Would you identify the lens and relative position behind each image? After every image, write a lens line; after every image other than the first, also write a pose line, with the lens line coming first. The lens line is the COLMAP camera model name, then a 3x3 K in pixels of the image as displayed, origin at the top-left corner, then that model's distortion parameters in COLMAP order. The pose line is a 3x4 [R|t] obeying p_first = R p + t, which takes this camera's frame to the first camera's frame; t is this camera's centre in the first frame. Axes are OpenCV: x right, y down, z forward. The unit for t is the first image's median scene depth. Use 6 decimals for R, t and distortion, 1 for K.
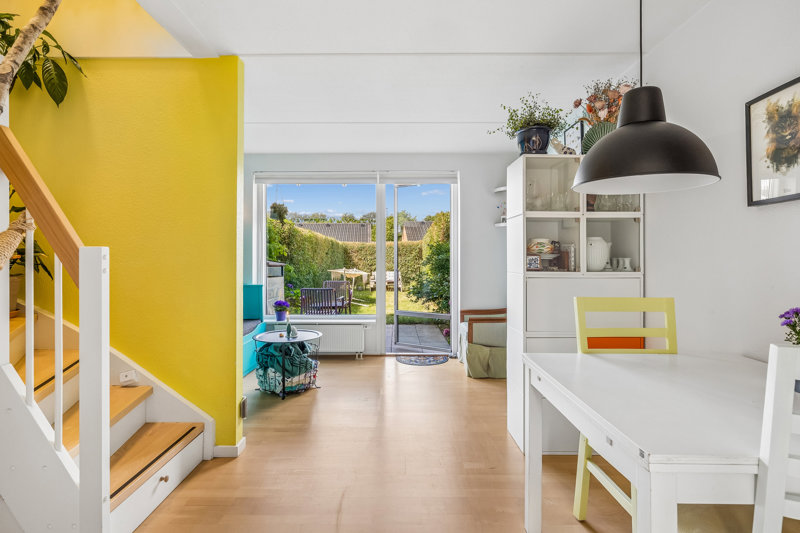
lens RADIAL K [[410.5, 0, 392.8], [0, 410.5, 257.7], [0, 0, 1]] dist [-0.006577, 0.002557]
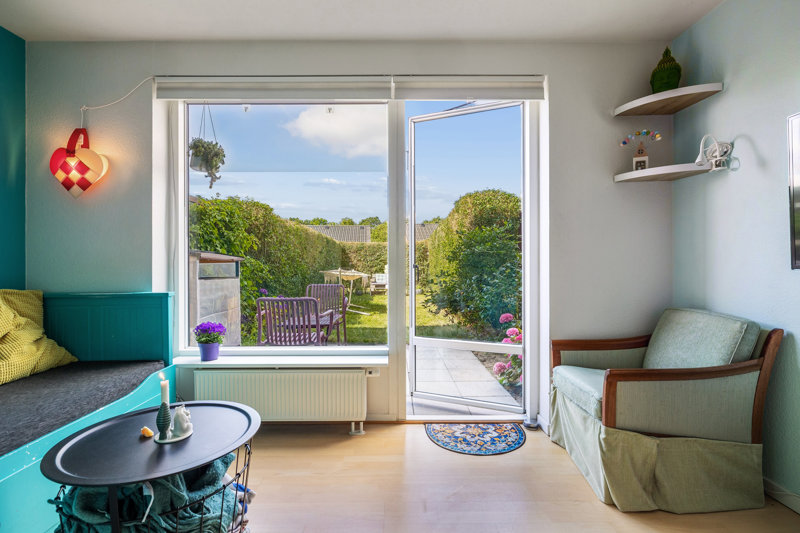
lens RADIAL K [[384.2, 0, 395.3], [0, 384.2, 263.3], [0, 0, 1]] dist [-0.006105, 0.001937]
pose [[0.999913, -0.001270, 0.013159, -0.040355], [0.001227, 0.999994, 0.003276, 0.028244], [-0.013163, -0.003259, 0.999908, 0.527204]]
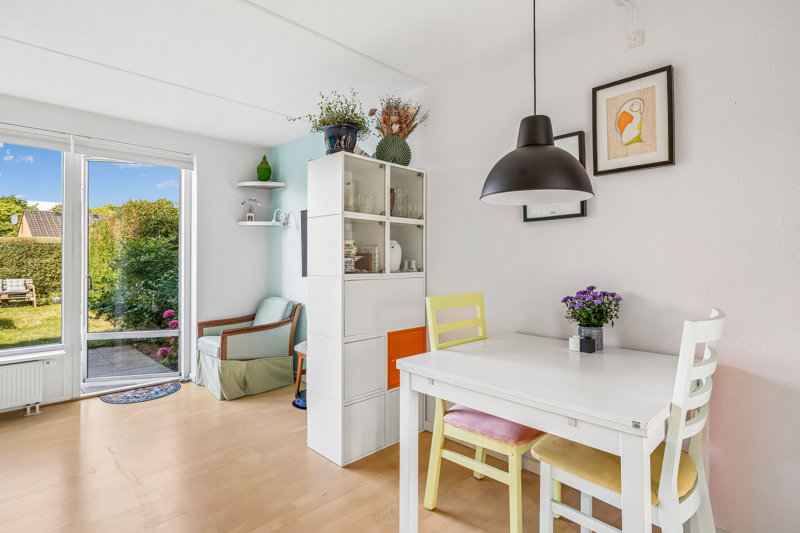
lens RADIAL K [[410.5, 0, 400.1], [0, 410.5, 256.9], [0, 0, 1]] dist [-0.006577, 0.002557]
pose [[0.702135, 0.005340, 0.712023, -0.142499], [-0.000567, 0.999976, -0.006940, -0.000022], [-0.712043, 0.004469, 0.702122, 0.126642]]
